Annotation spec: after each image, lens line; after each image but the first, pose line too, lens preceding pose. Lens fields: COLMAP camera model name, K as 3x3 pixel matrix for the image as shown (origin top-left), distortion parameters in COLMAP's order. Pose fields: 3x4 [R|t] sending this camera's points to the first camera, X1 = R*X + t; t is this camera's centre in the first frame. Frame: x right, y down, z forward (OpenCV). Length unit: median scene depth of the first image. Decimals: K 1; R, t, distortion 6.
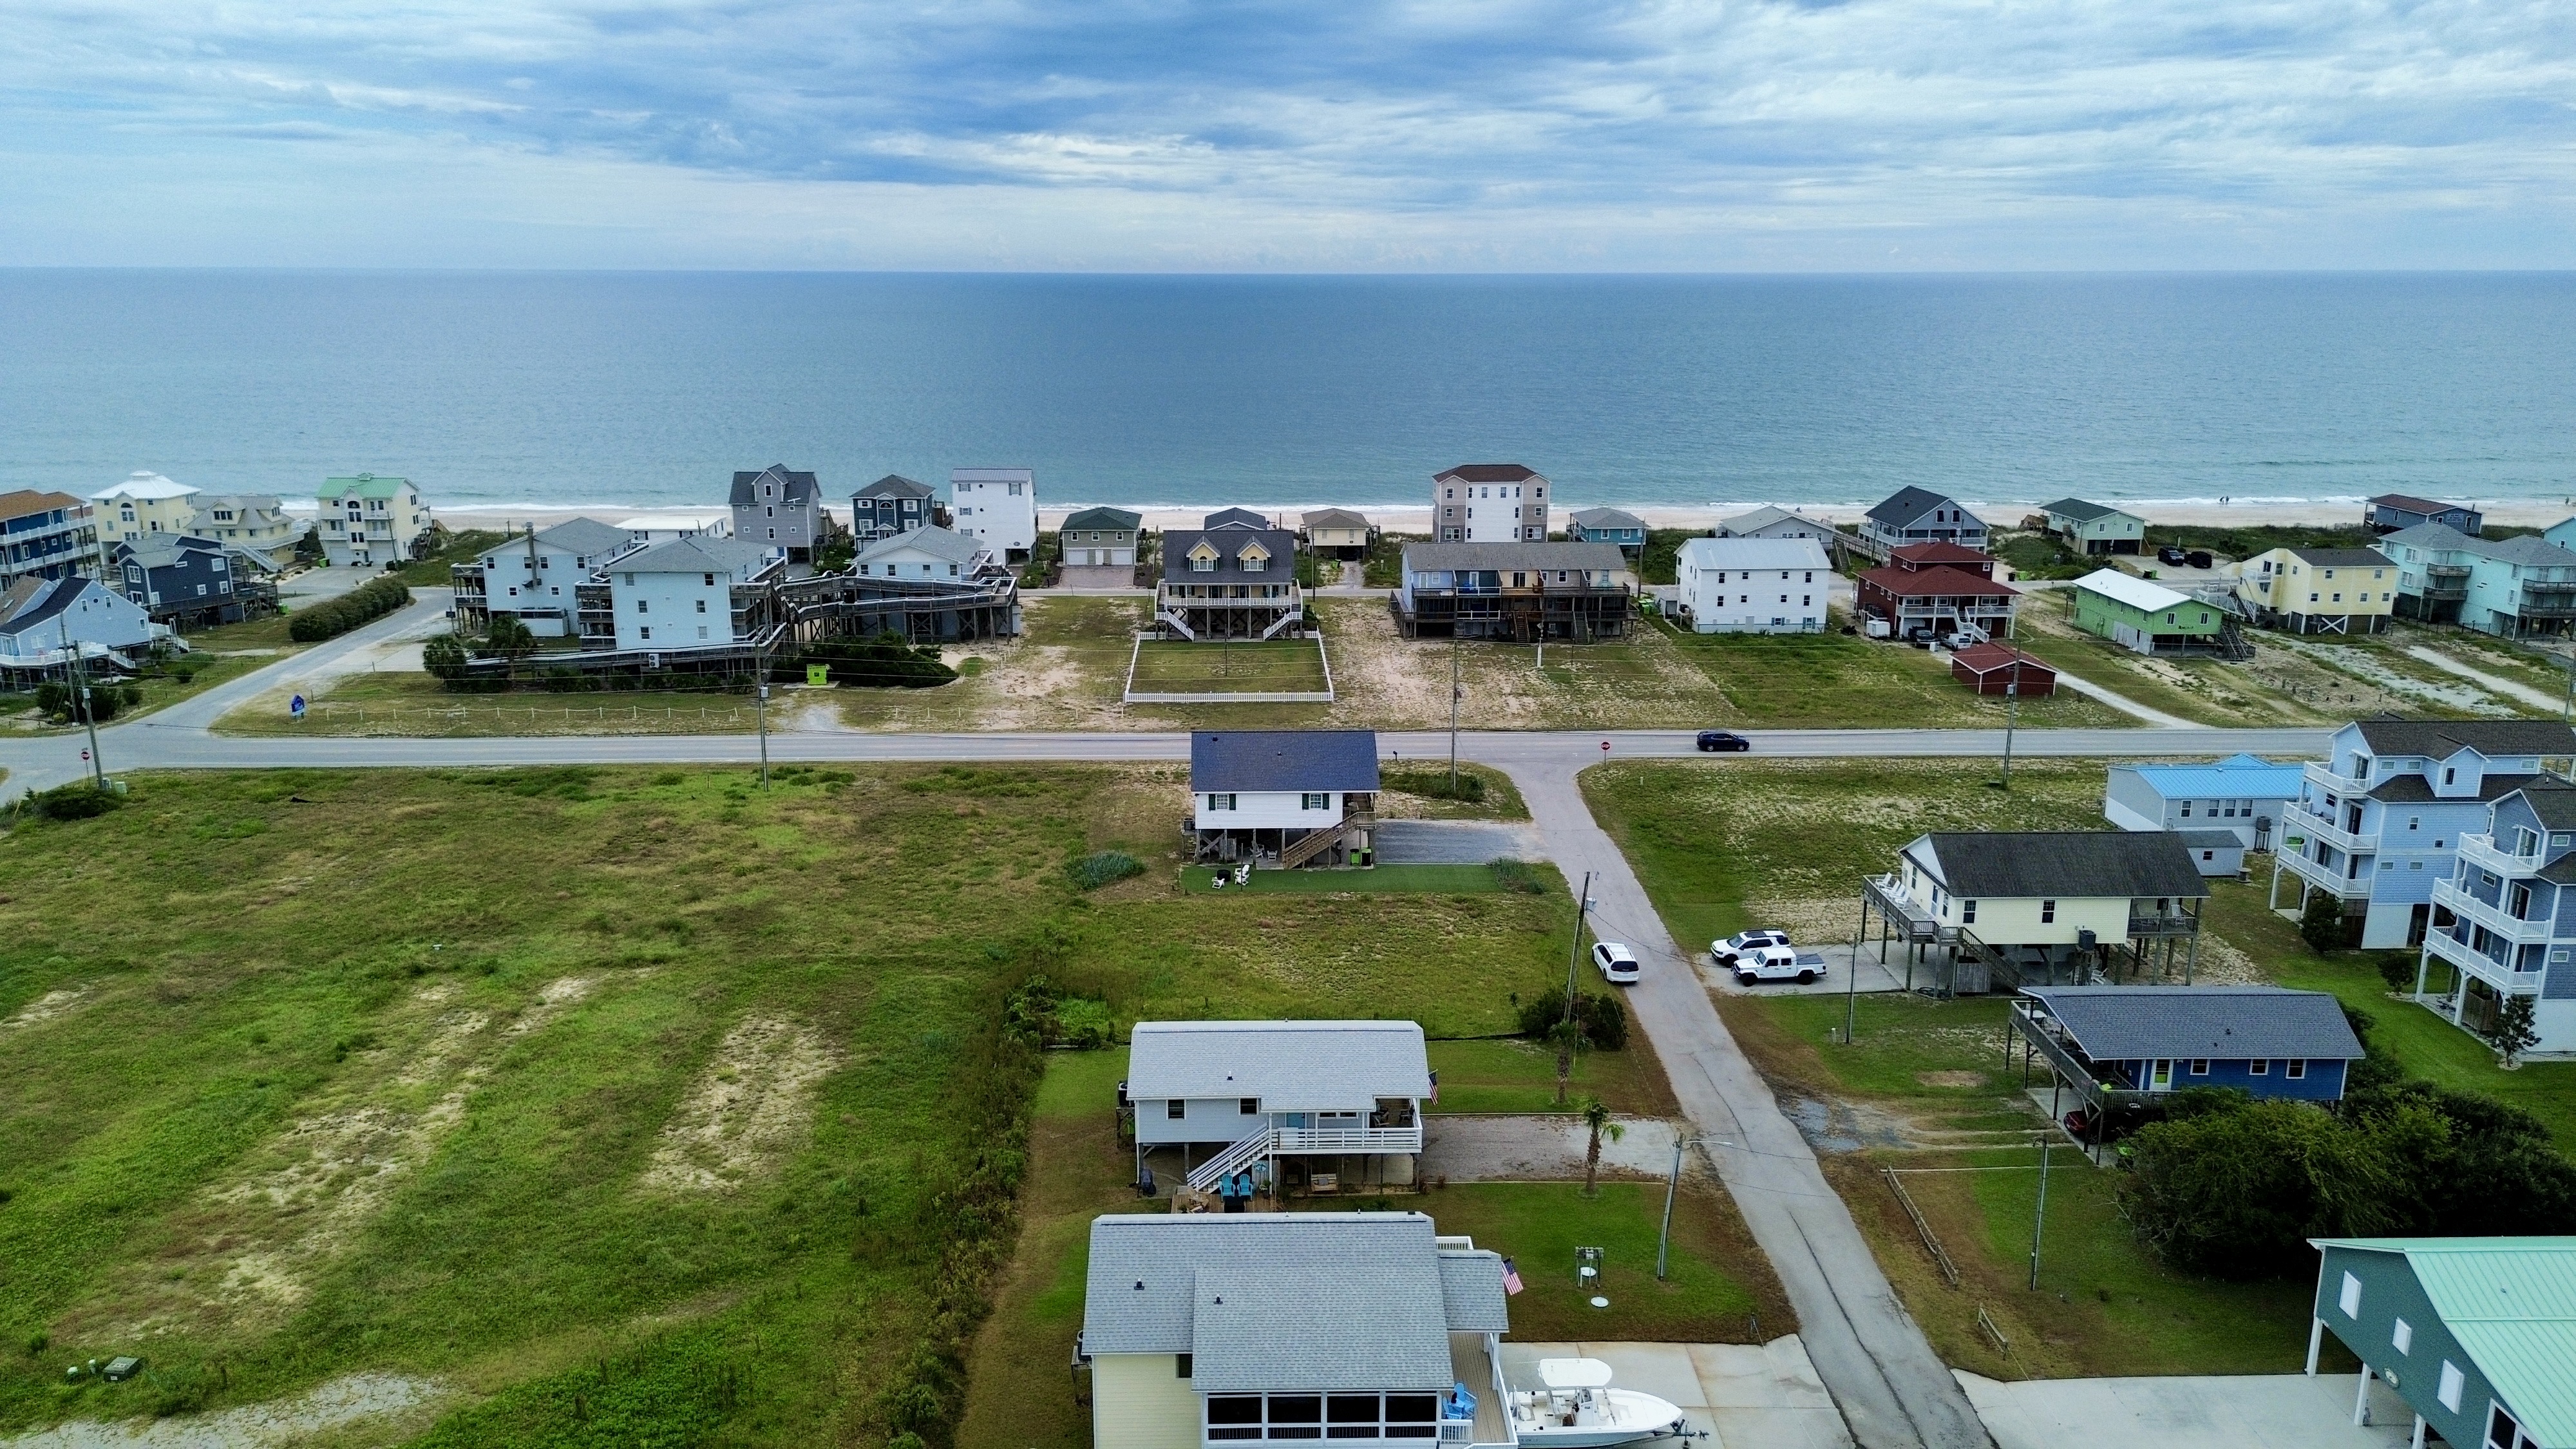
lens RADIAL K [[1816.7, 0, 1277.7], [0, 1816.7, 728.5], [0, 0, 1]] dist [0.099842, -0.124429]
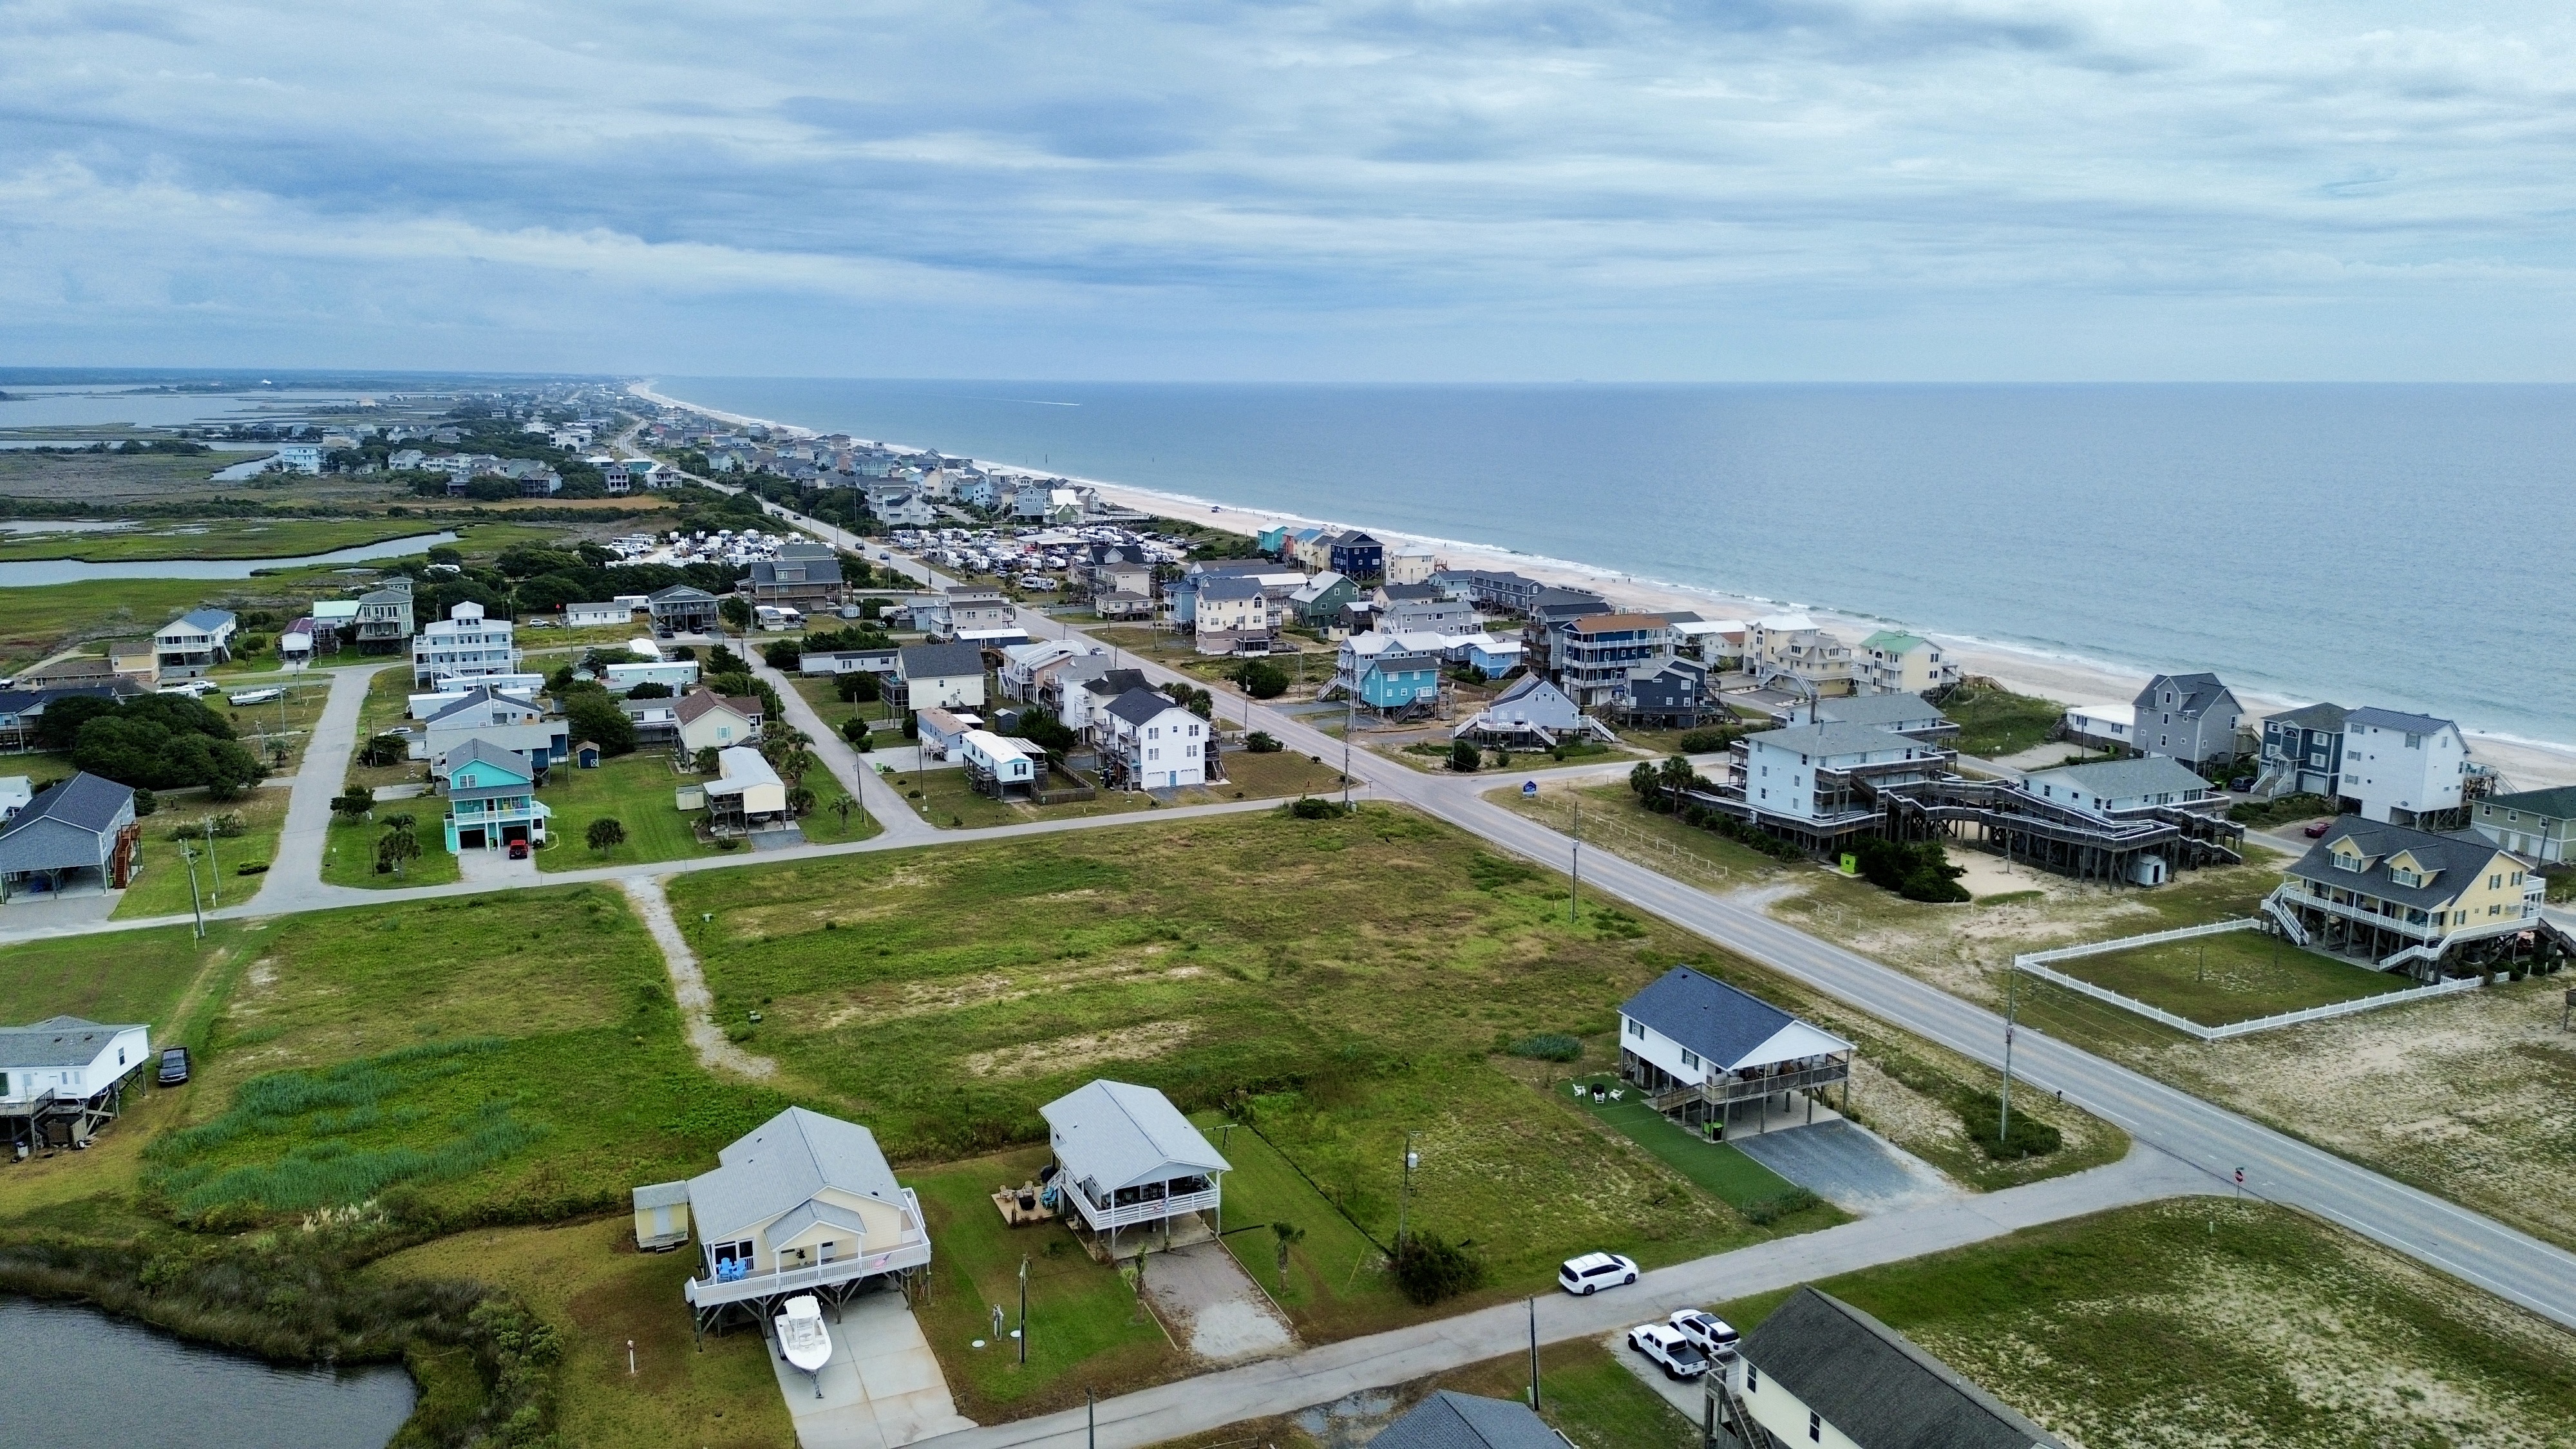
lens RADIAL K [[1816.7, 0, 1277.7], [0, 1816.7, 728.5], [0, 0, 1]] dist [0.099842, -0.124429]
pose [[0.381850, 0.177571, -0.907005, 0.756508], [-0.230044, 0.968745, 0.092809, -0.165488], [0.895137, 0.173212, 0.410765, 0.296191]]
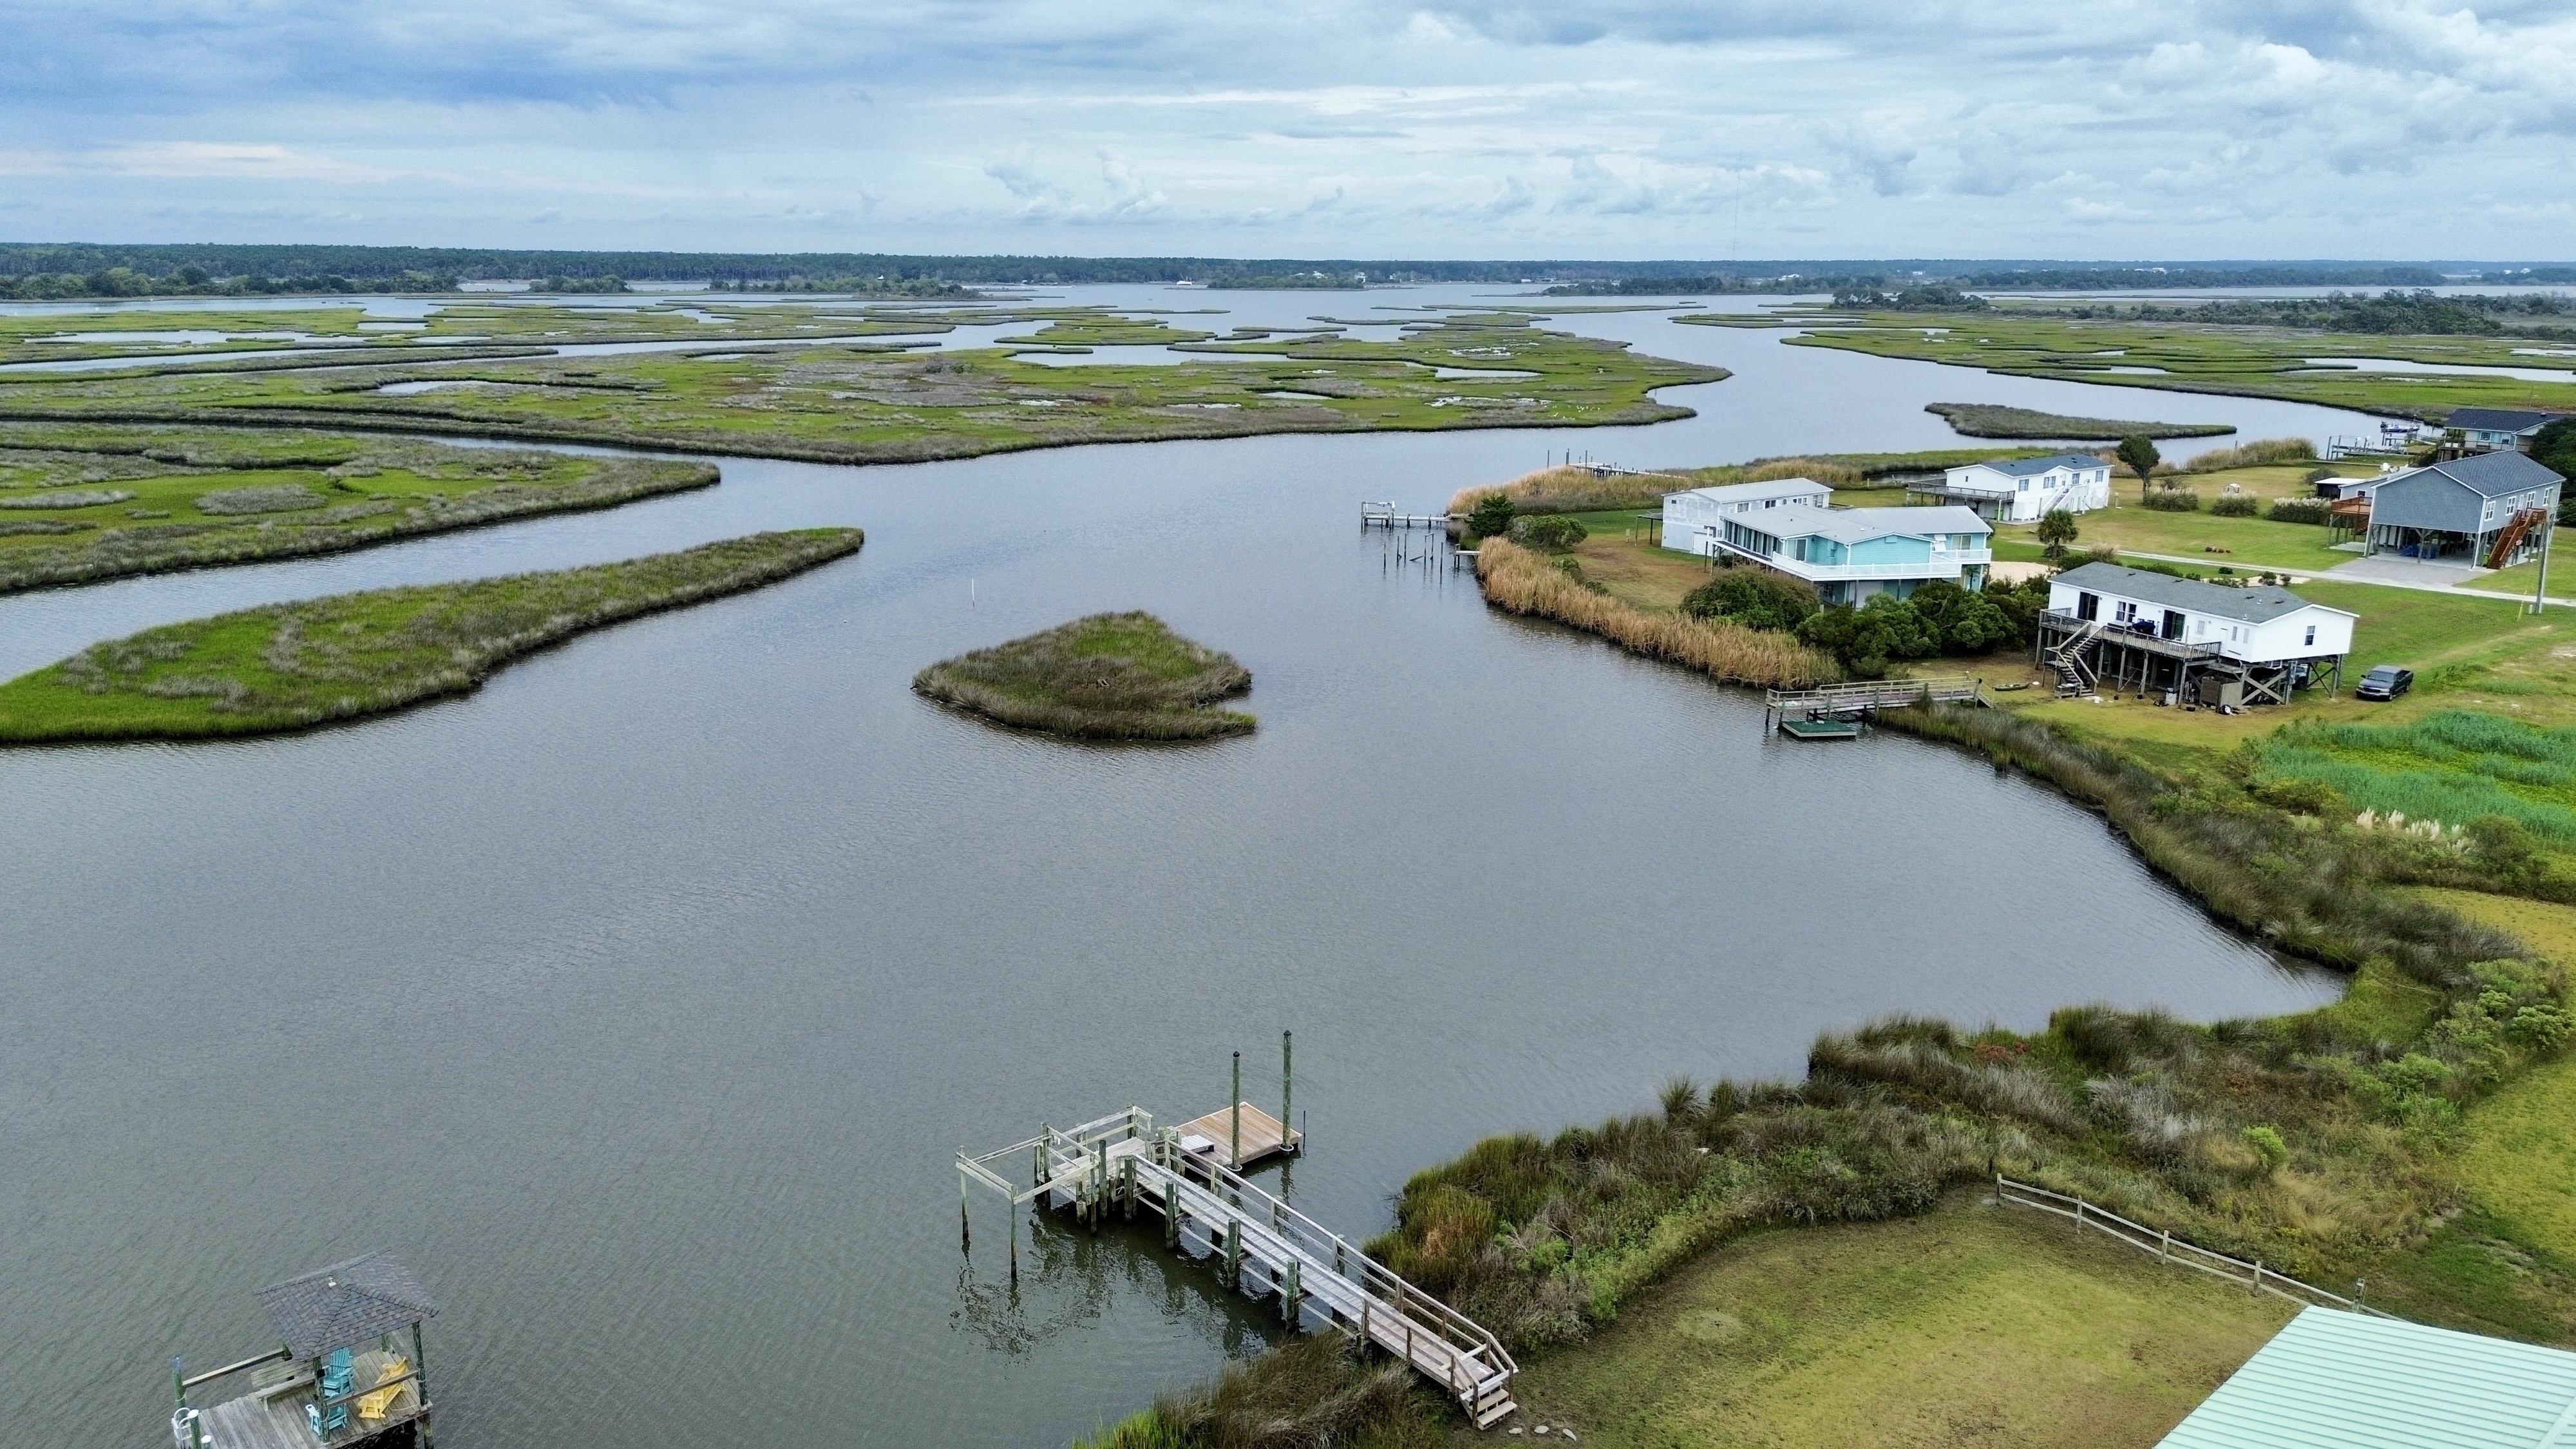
lens RADIAL K [[1816.7, 0, 1277.7], [0, 1816.7, 728.5], [0, 0, 1]] dist [0.099842, -0.124429]
pose [[-0.772089, 0.150724, -0.617383, 0.558184], [-0.161785, 0.892846, 0.420300, -0.011604], [0.614577, 0.424392, -0.664971, 0.462091]]
